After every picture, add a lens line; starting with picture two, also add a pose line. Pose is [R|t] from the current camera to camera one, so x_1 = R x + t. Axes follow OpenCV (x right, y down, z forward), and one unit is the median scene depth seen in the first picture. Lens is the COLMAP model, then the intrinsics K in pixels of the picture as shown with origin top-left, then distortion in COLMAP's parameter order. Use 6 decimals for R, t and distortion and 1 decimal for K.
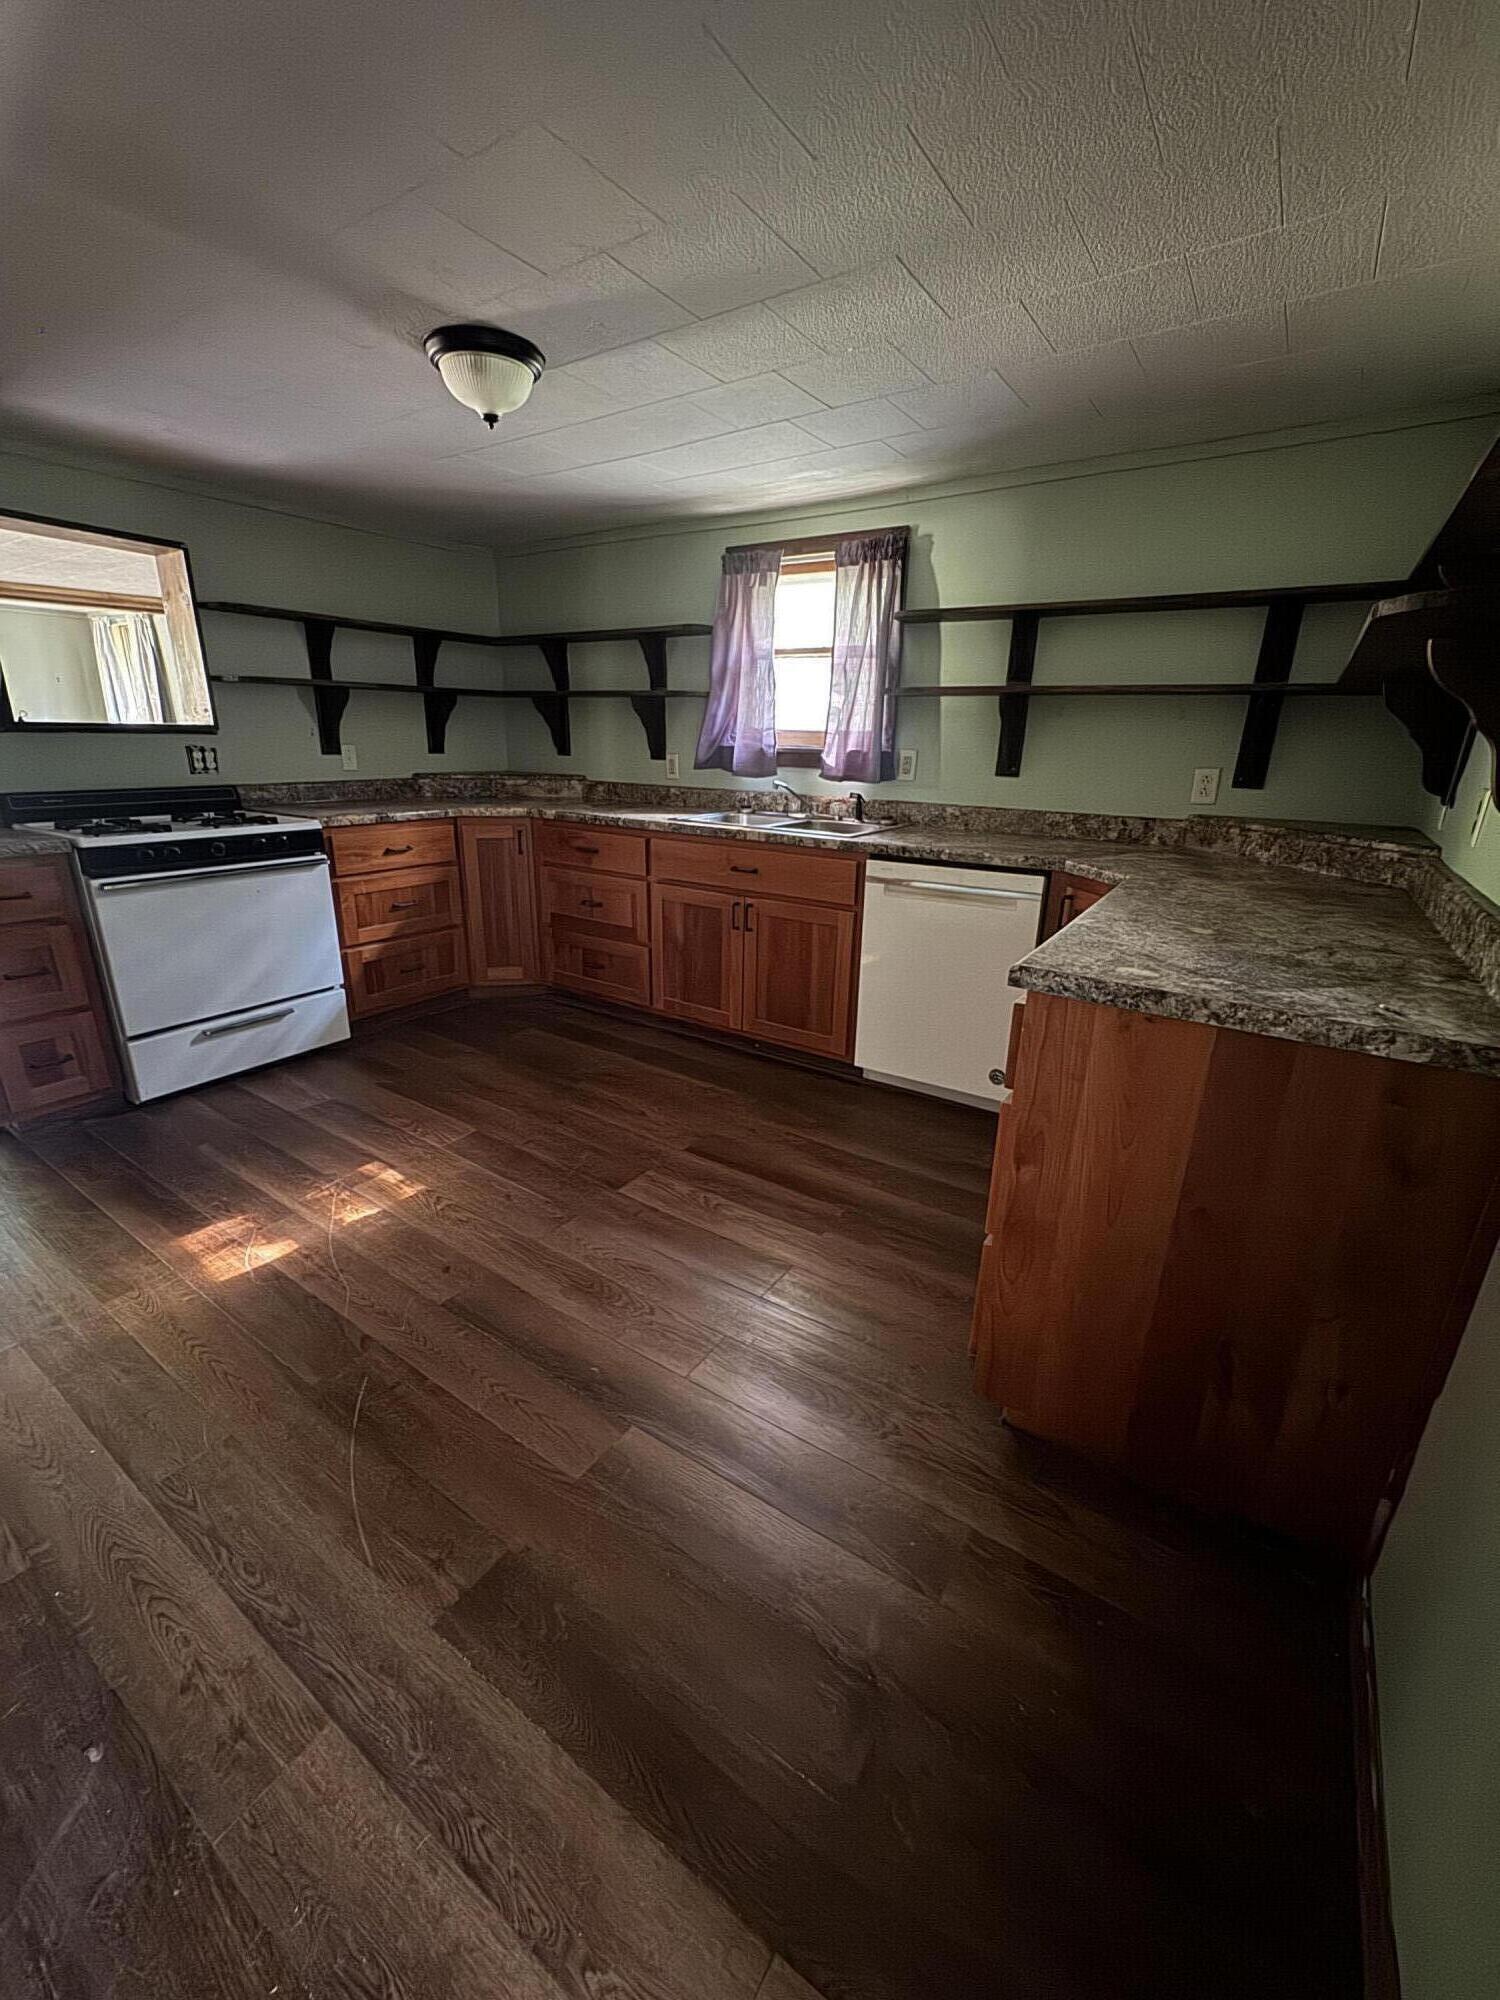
lens RADIAL K [[796.9, 0, 748.0], [0, 796.9, 1000.3], [0, 0, 1]] dist [-0.003610, 0.000160]
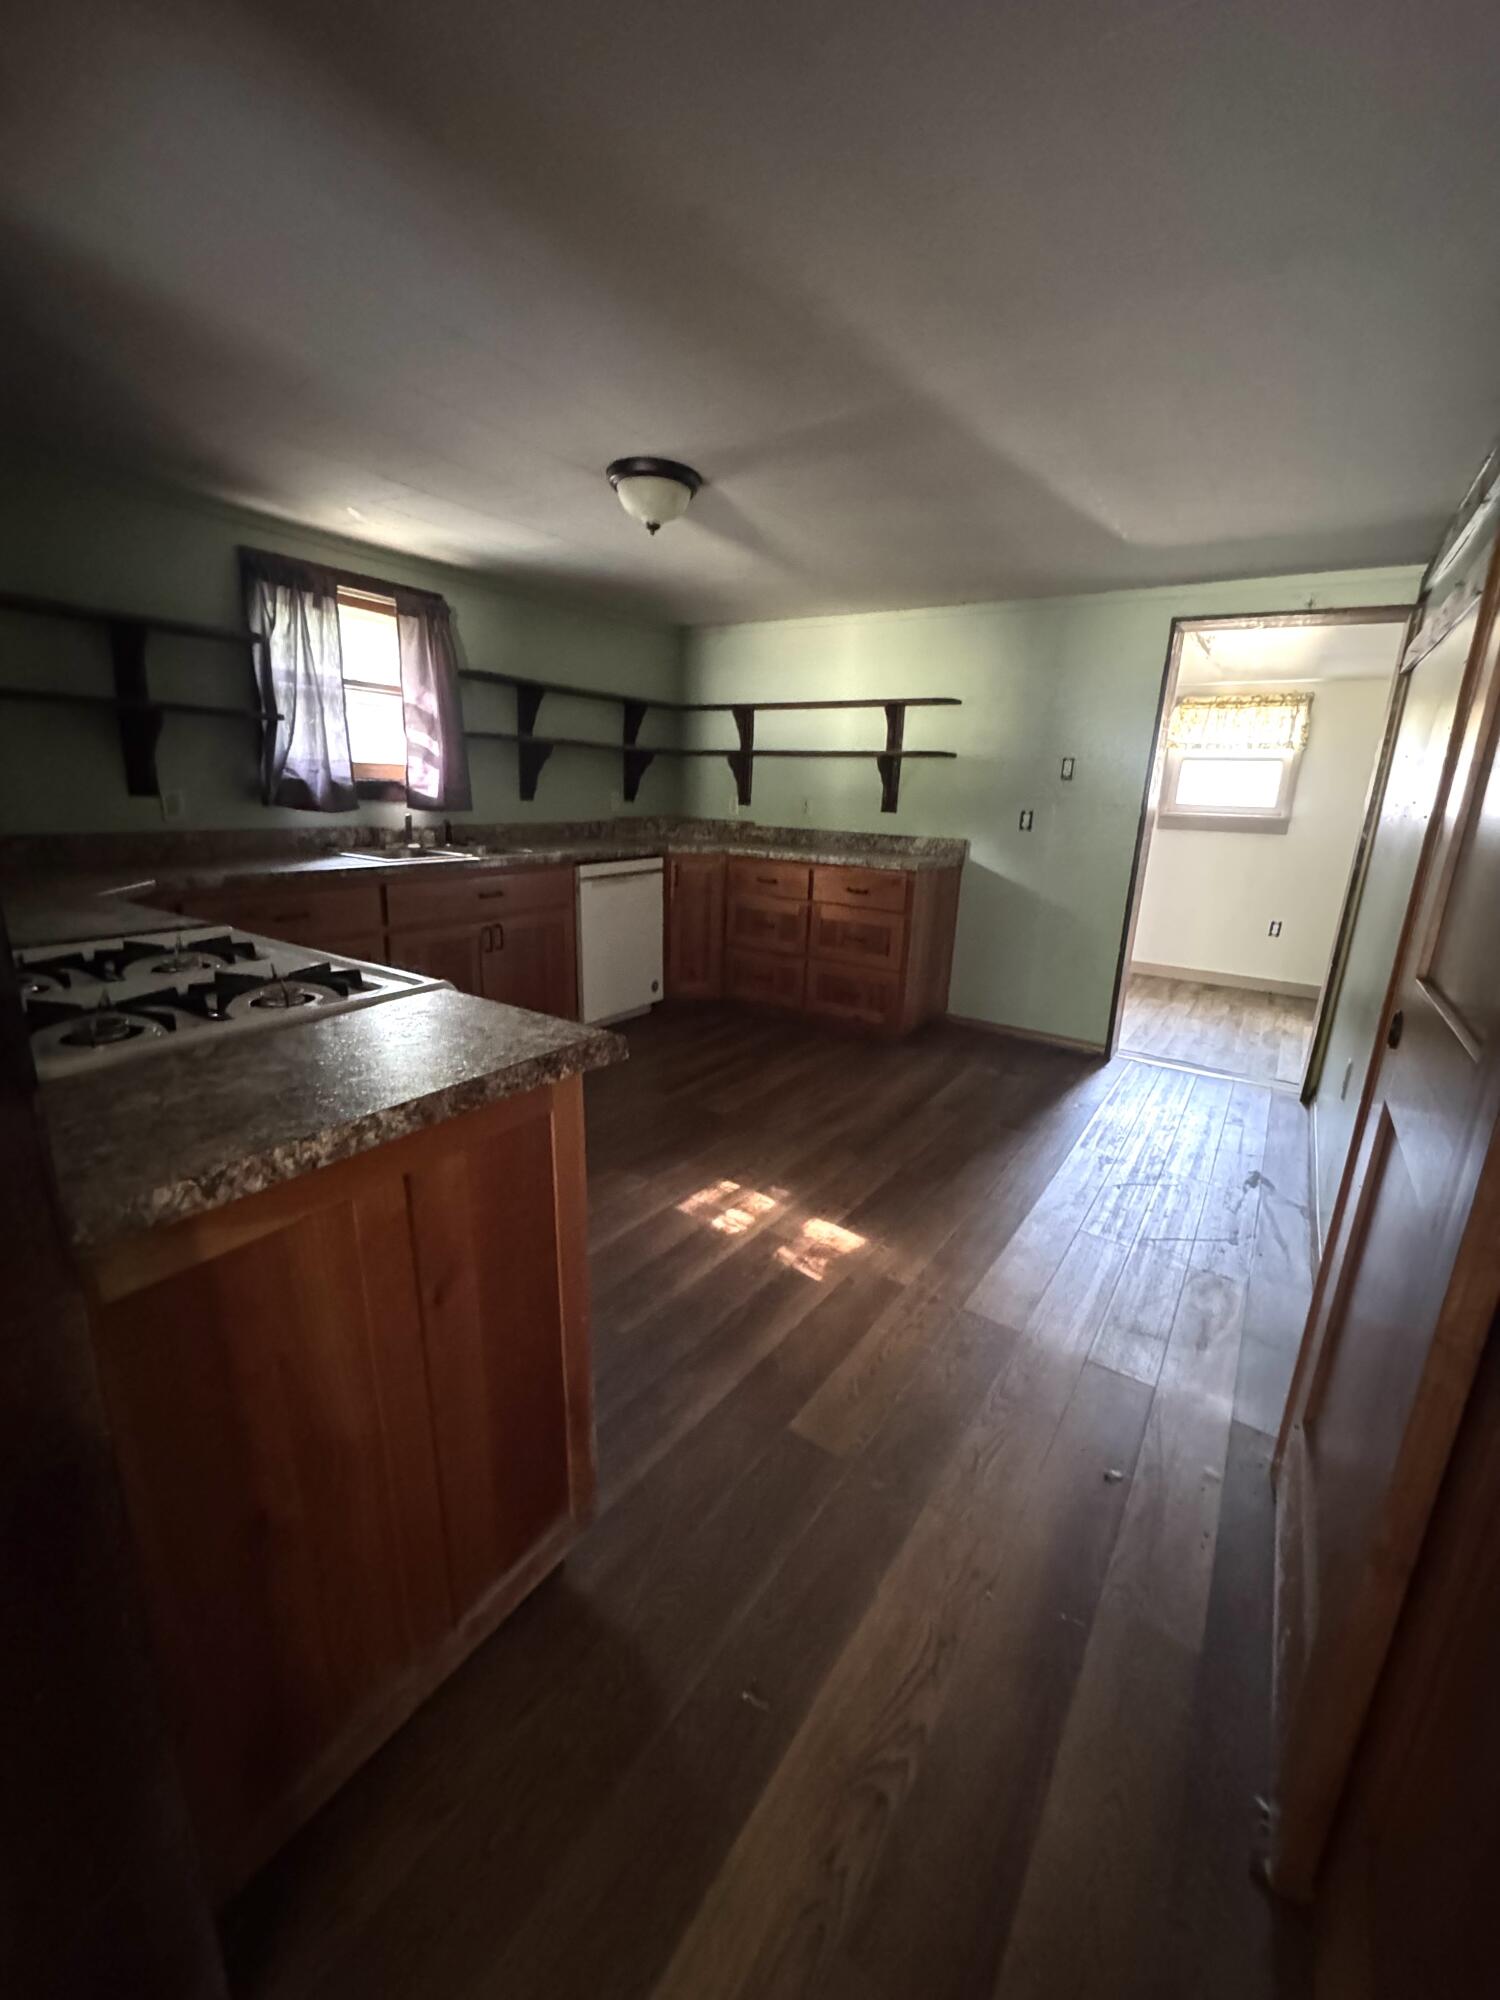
lens RADIAL K [[796.9, 0, 748.0], [0, 796.9, 1000.3], [0, 0, 1]] dist [-0.003610, 0.000160]
pose [[0.009513, -0.281461, 0.959526, -1.092095], [0.281577, 0.921494, 0.267513, -0.224819], [-0.959491, 0.267635, 0.088019, 0.608973]]
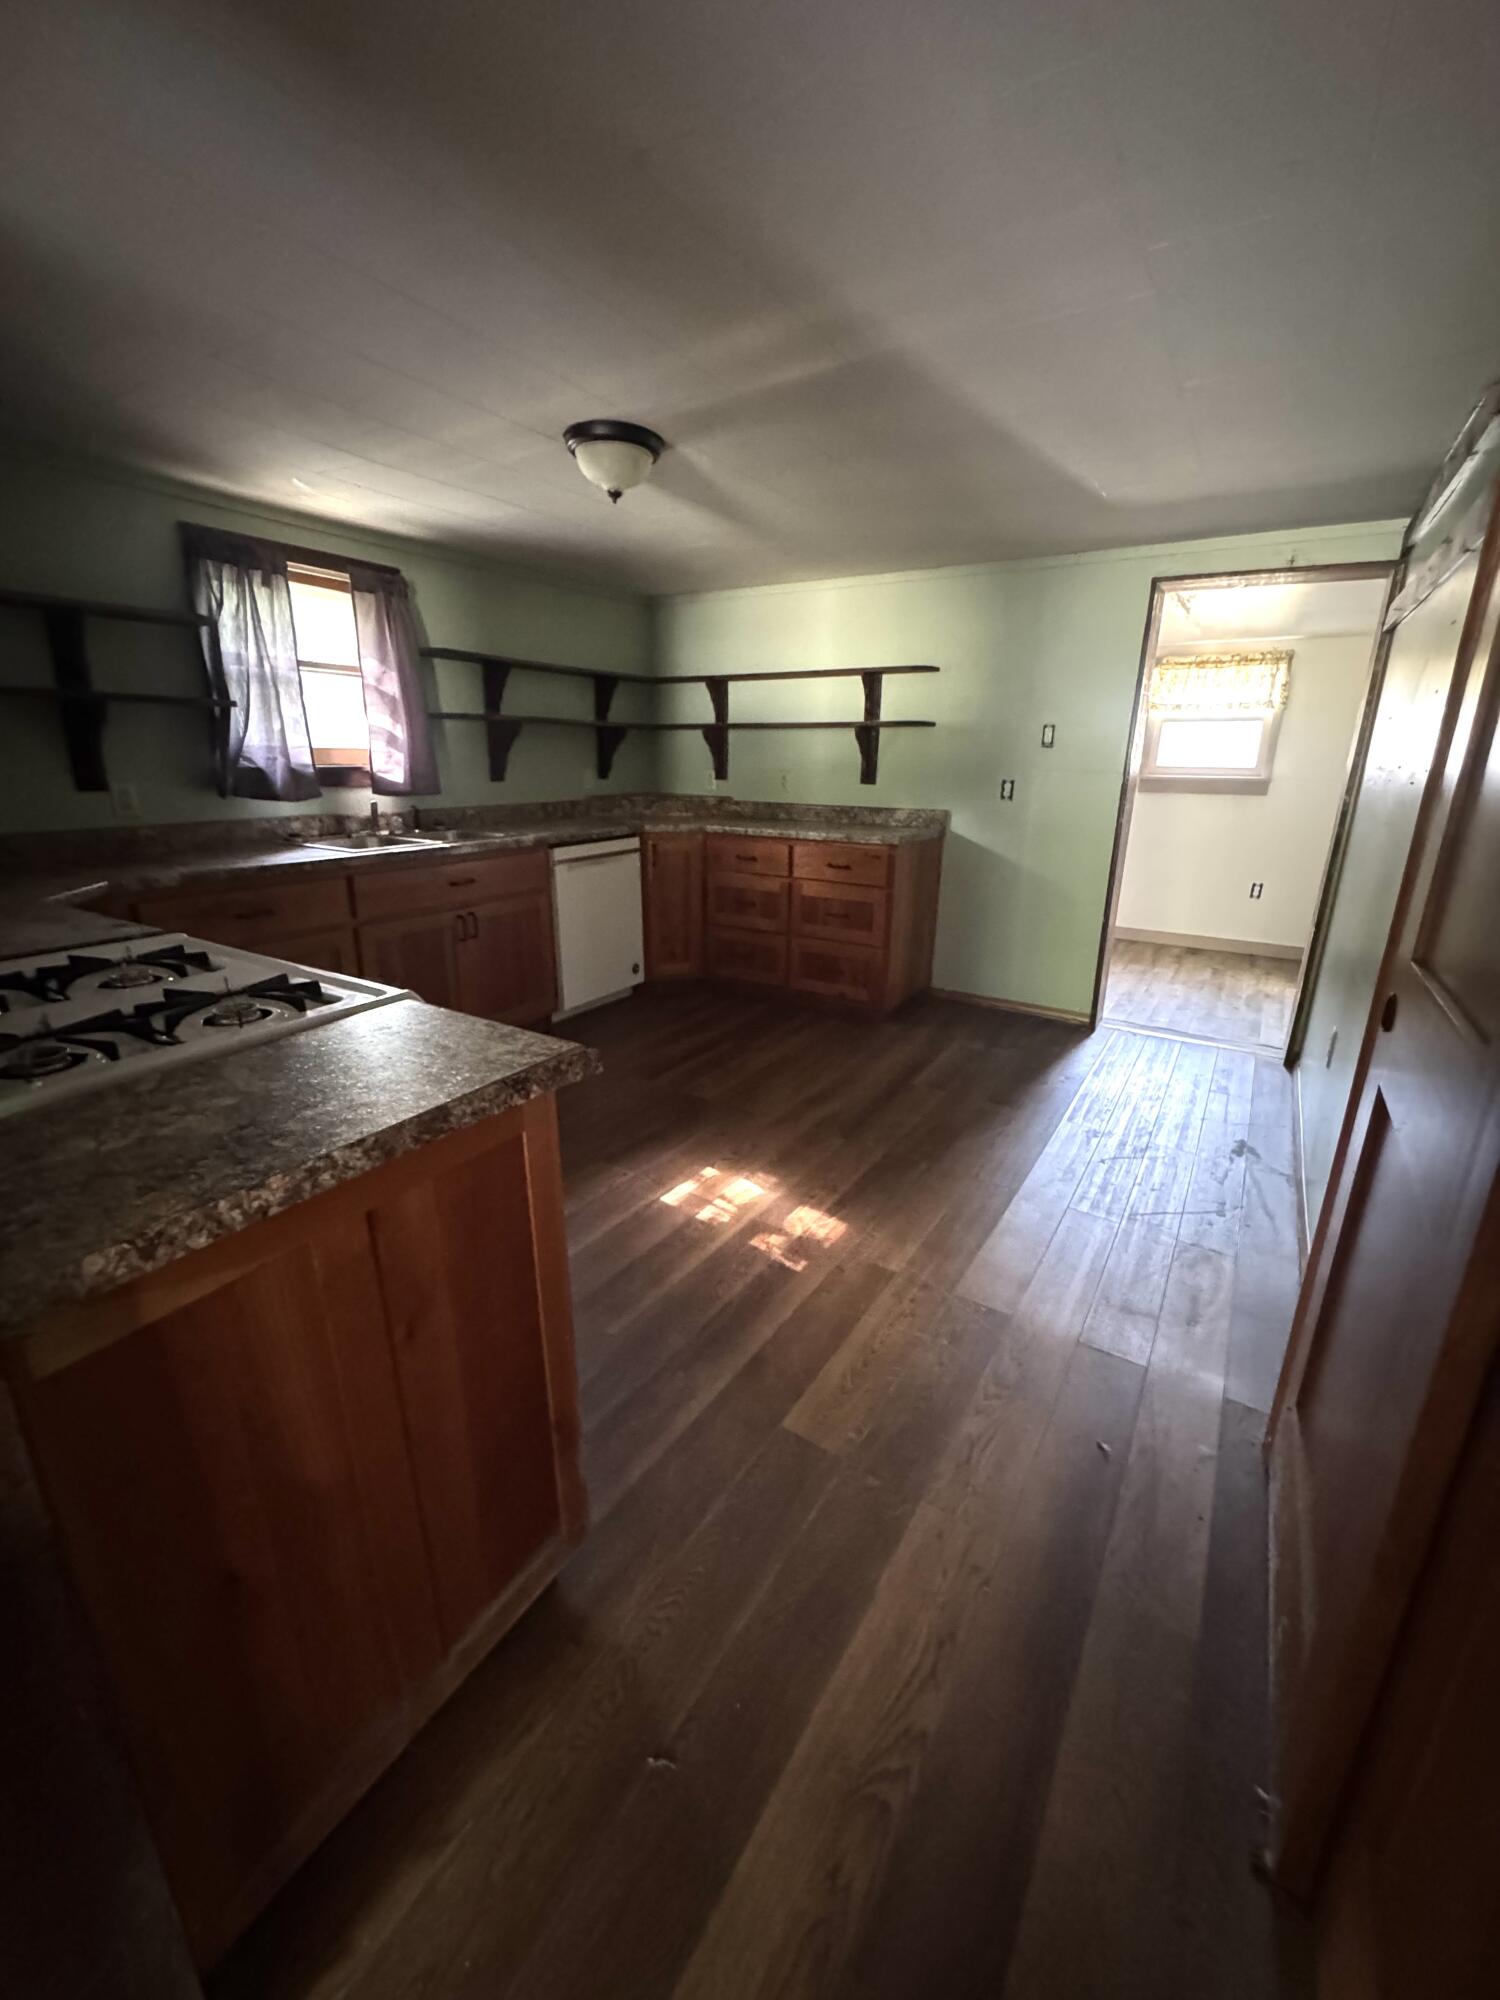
lens RADIAL K [[796.9, 0, 748.0], [0, 796.9, 1000.3], [0, 0, 1]] dist [-0.003610, 0.000160]
pose [[-0.017683, -0.316950, 0.948277, -1.071372], [0.303054, 0.902111, 0.307171, -0.234443], [-0.952809, 0.292810, 0.080101, 0.602849]]
